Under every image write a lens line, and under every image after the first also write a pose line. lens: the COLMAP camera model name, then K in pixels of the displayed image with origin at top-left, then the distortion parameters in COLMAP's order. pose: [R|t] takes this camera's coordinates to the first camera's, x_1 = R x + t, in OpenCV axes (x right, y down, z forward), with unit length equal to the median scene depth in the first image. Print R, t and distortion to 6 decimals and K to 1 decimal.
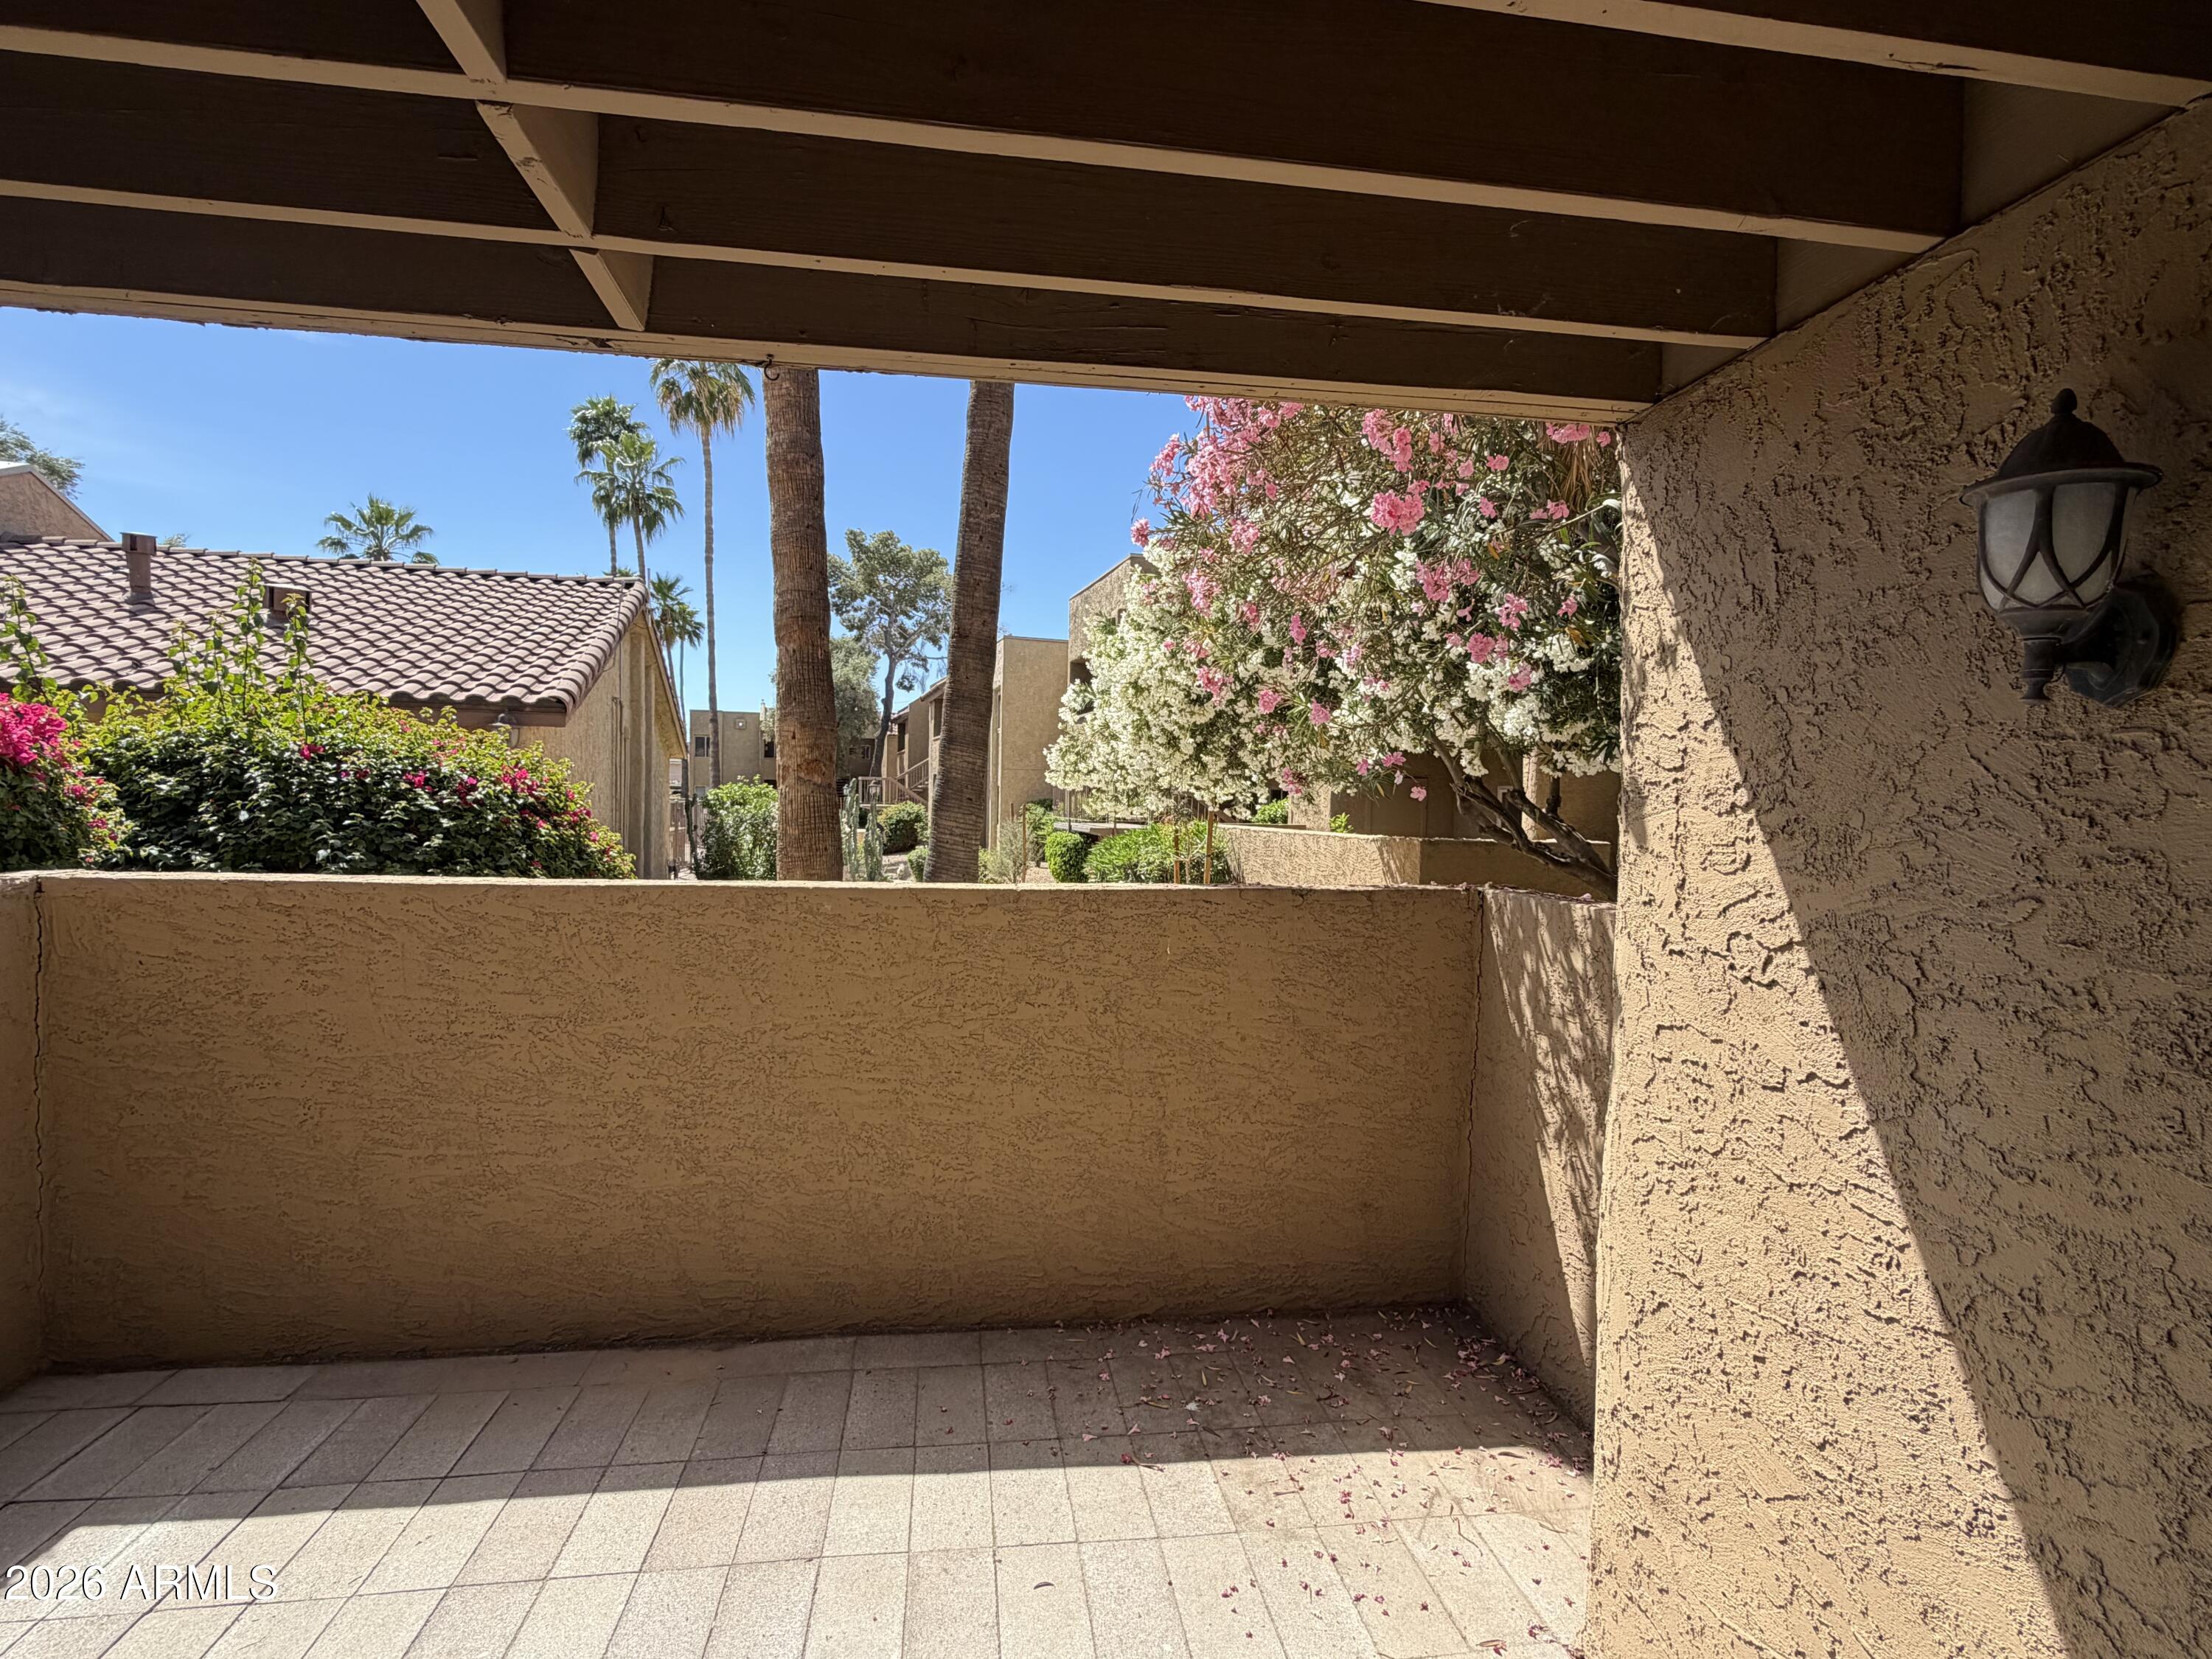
lens RADIAL K [[1021.8, 0, 1105.3], [0, 1021.8, 827.4], [0, 0, 1]] dist [-0.000145, -0.000198]
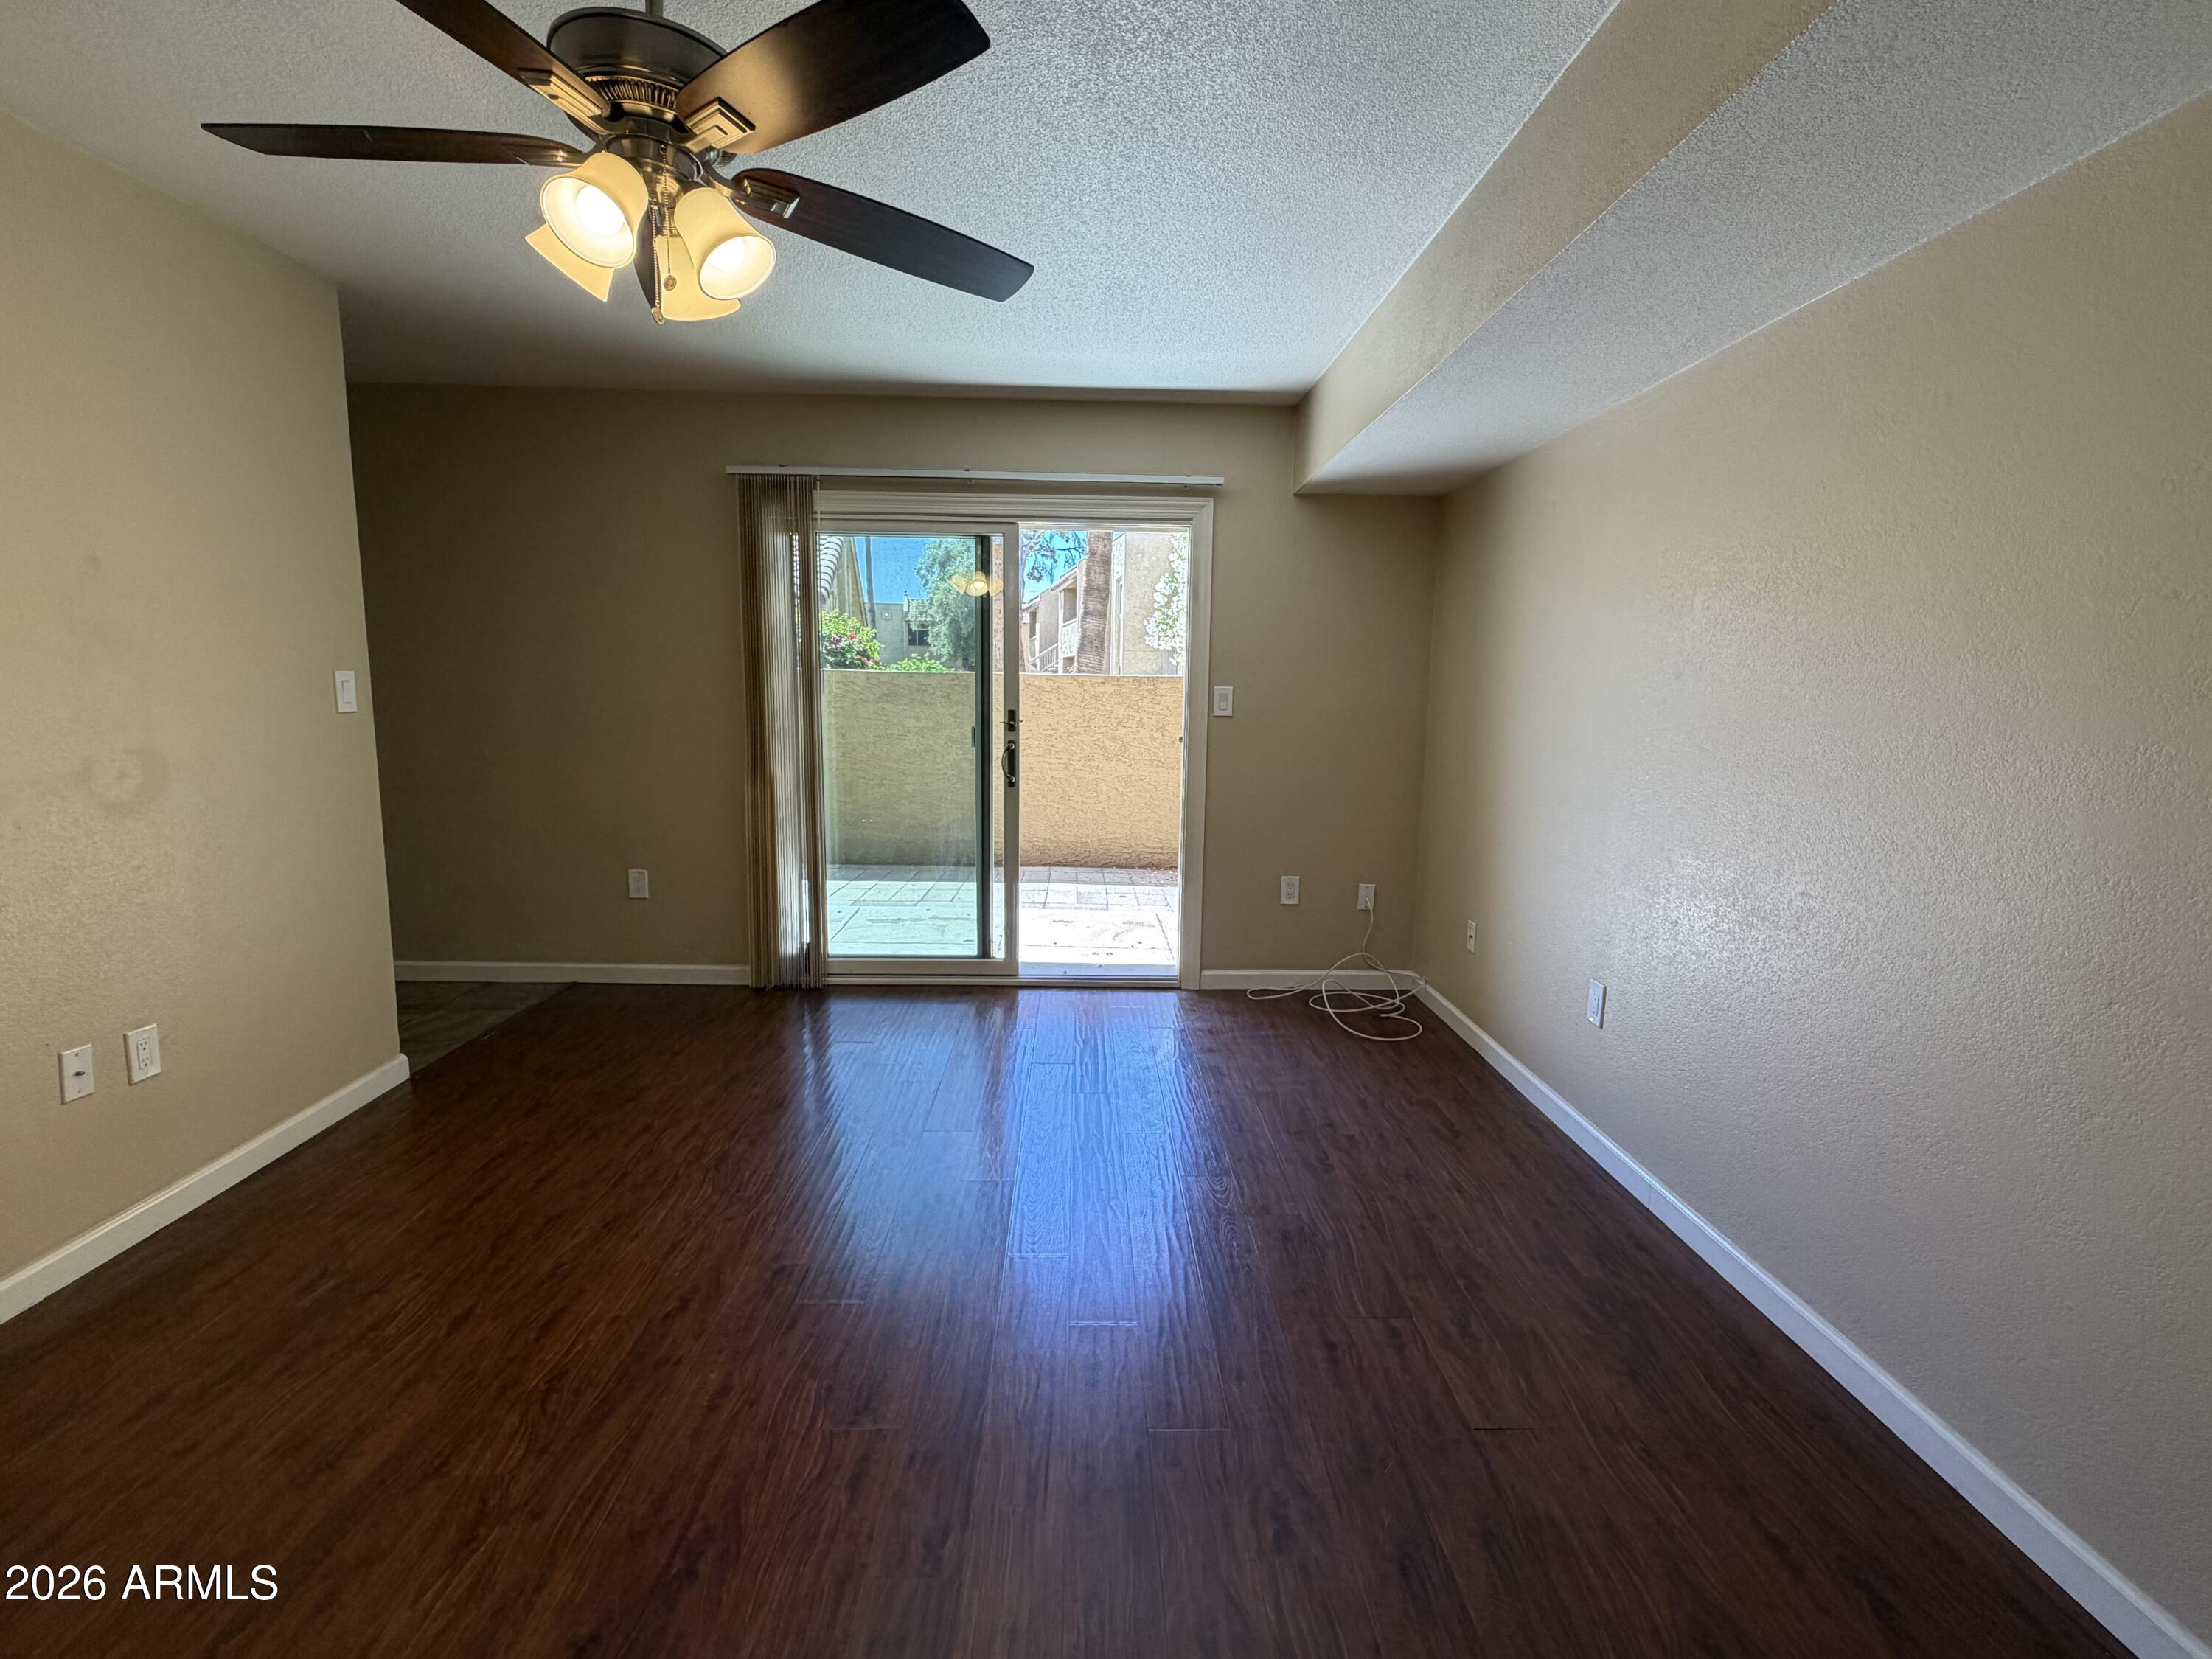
lens RADIAL K [[1021.8, 0, 1098.2], [0, 1021.8, 836.8], [0, 0, 1]] dist [-0.000145, -0.000198]
pose [[0.991750, 0.014268, -0.127389, 0.164055], [0.000489, 0.993358, 0.115063, 0.156685], [0.128185, -0.114176, 0.985156, -1.281589]]
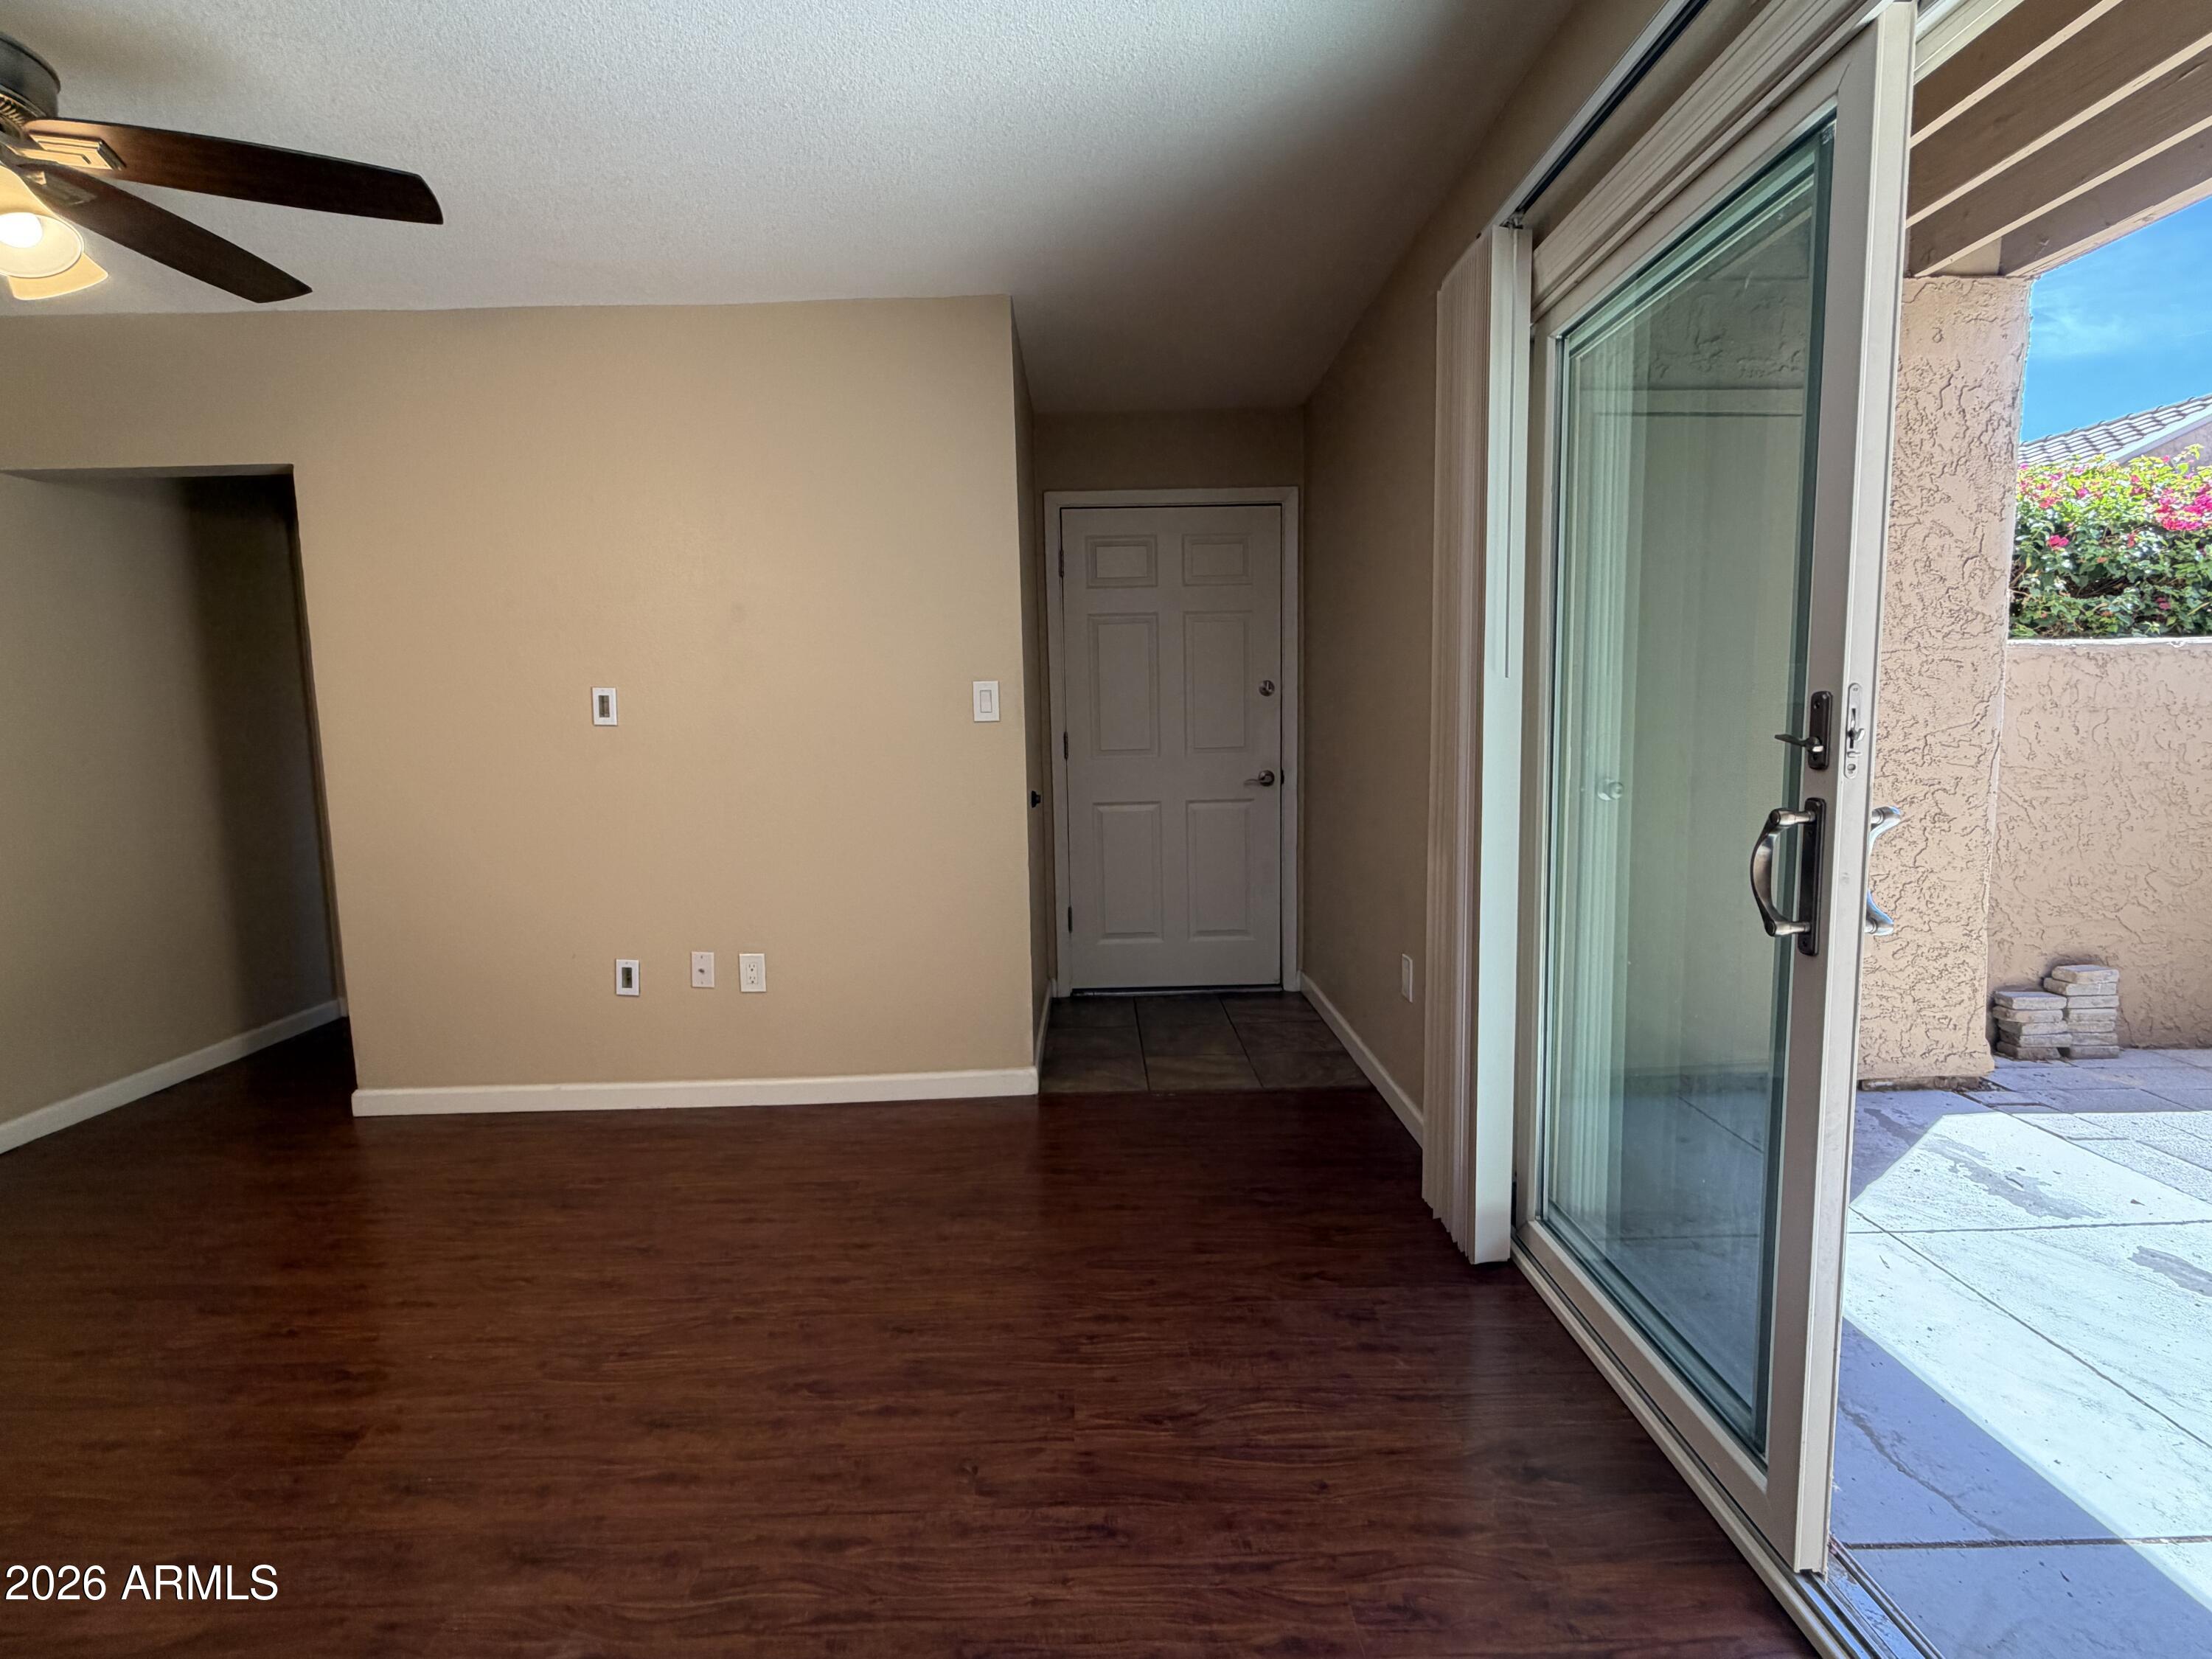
lens RADIAL K [[1021.8, 0, 1104.7], [0, 1021.8, 831.8], [0, 0, 1]] dist [-0.000145, -0.000198]
pose [[-0.135075, 0.091281, -0.986622, 0.303248], [-0.010925, 0.995550, 0.093603, 0.162761], [0.990775, 0.023422, -0.133477, -0.239064]]
